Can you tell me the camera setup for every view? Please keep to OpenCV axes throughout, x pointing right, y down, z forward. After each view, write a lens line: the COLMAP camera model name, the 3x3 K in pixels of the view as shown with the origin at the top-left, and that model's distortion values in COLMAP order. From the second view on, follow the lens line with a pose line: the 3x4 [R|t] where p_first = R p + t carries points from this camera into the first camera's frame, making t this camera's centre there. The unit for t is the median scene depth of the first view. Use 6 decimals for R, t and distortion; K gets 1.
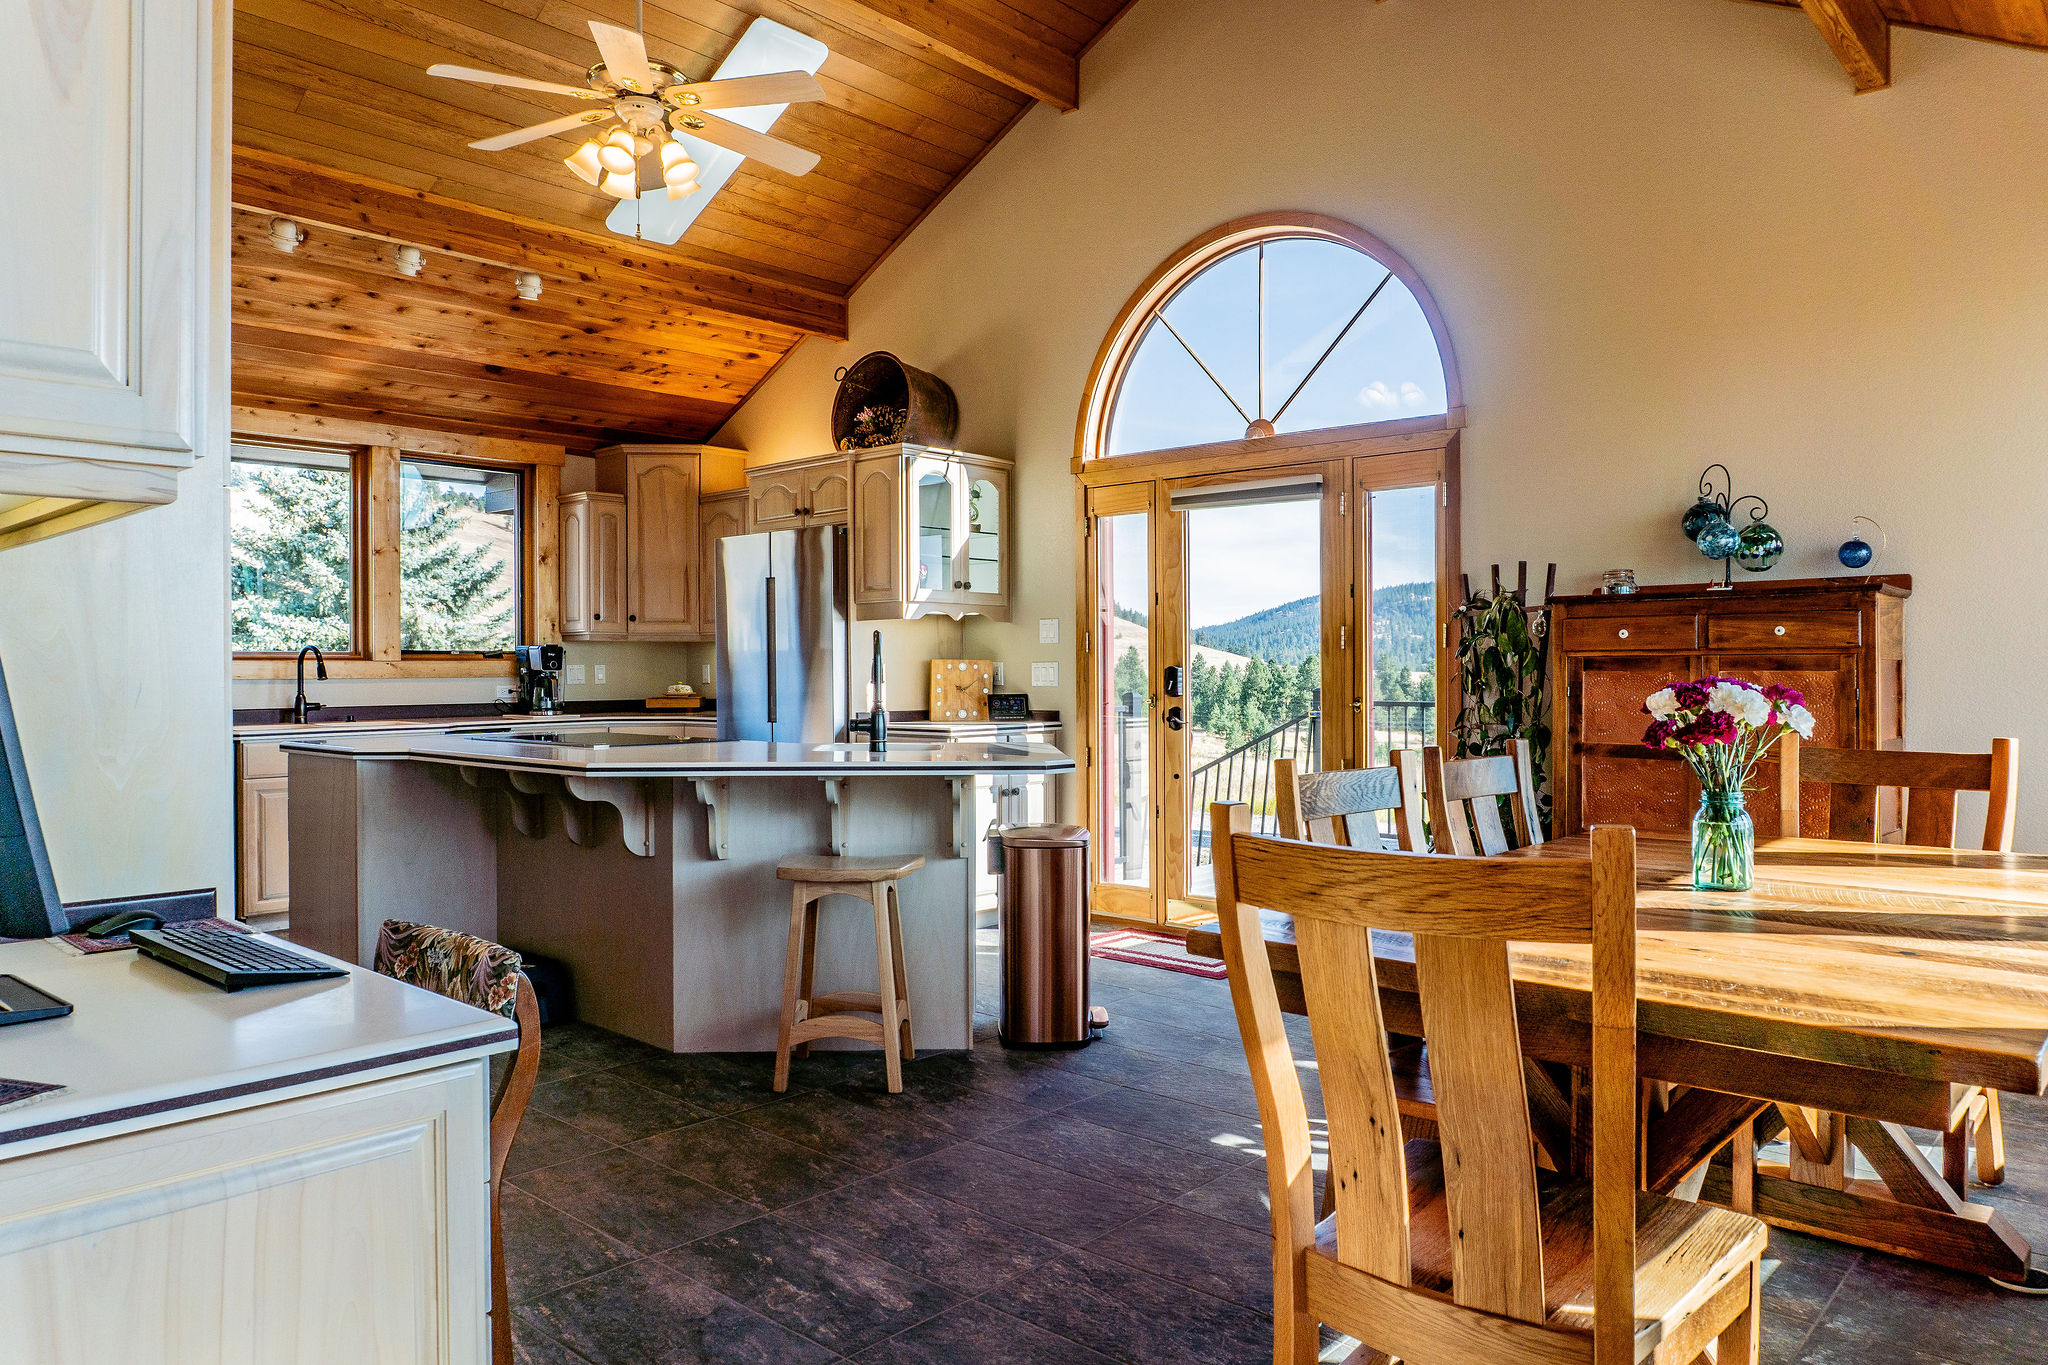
lens RADIAL K [[1381.7, 0, 1024.6], [0, 1381.7, 674.0], [0, 0, 1]] dist [-0.023455, 0.001706]
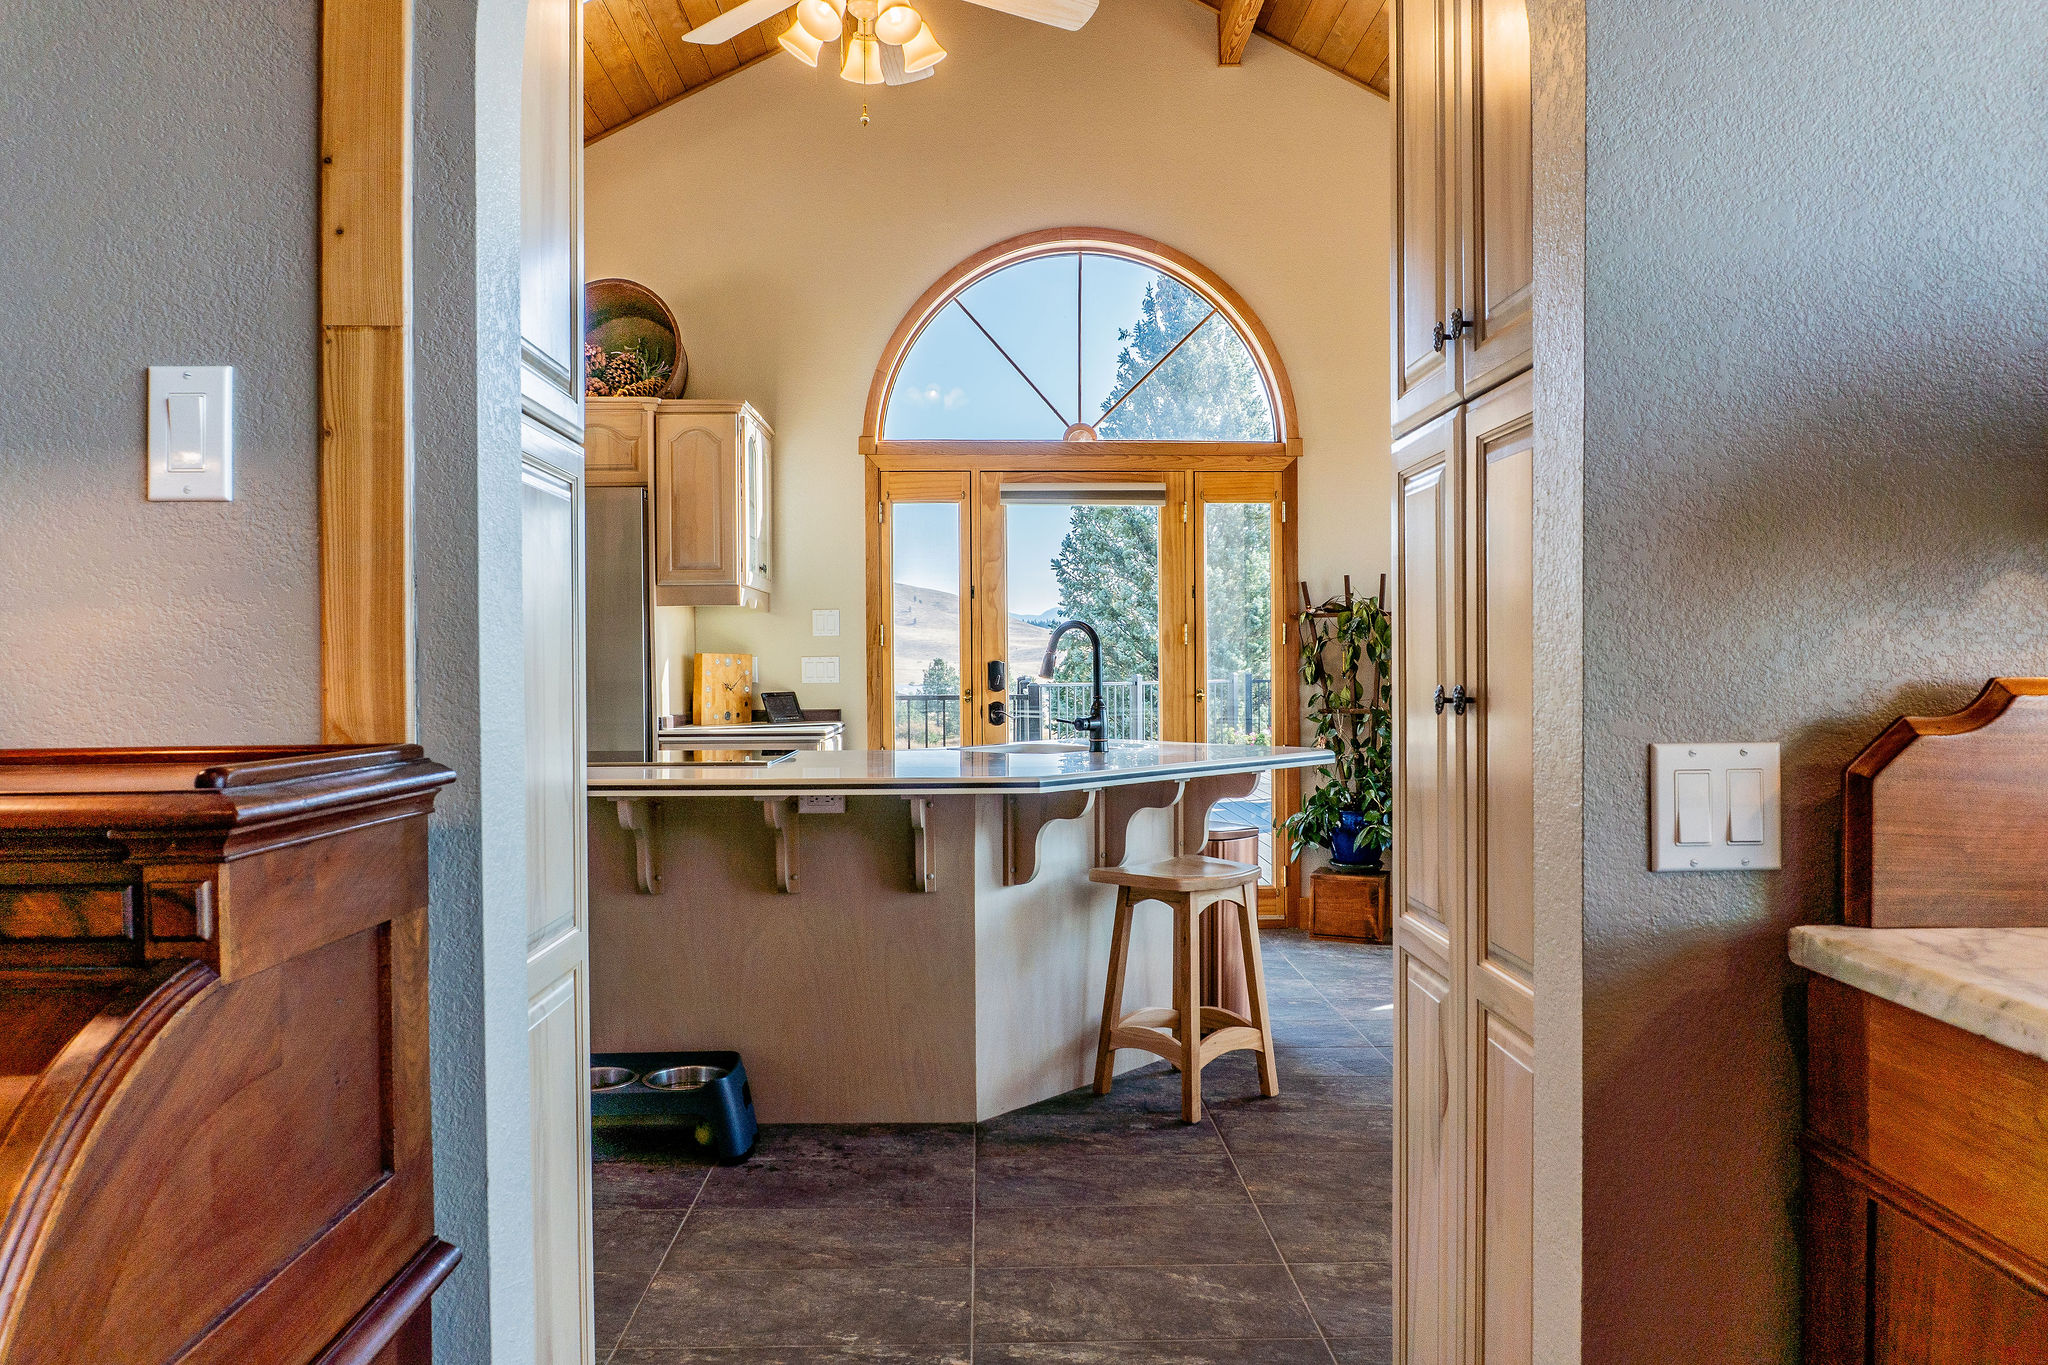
lens RADIAL K [[1381.7, 0, 1037.4], [0, 1381.7, 682.6], [0, 0, 1]] dist [-0.023455, 0.001706]
pose [[0.718242, -0.008126, 0.695746, -0.686796], [0.006373, 0.999967, 0.005100, 0.006365], [-0.695764, 0.000771, 0.718270, 0.326559]]
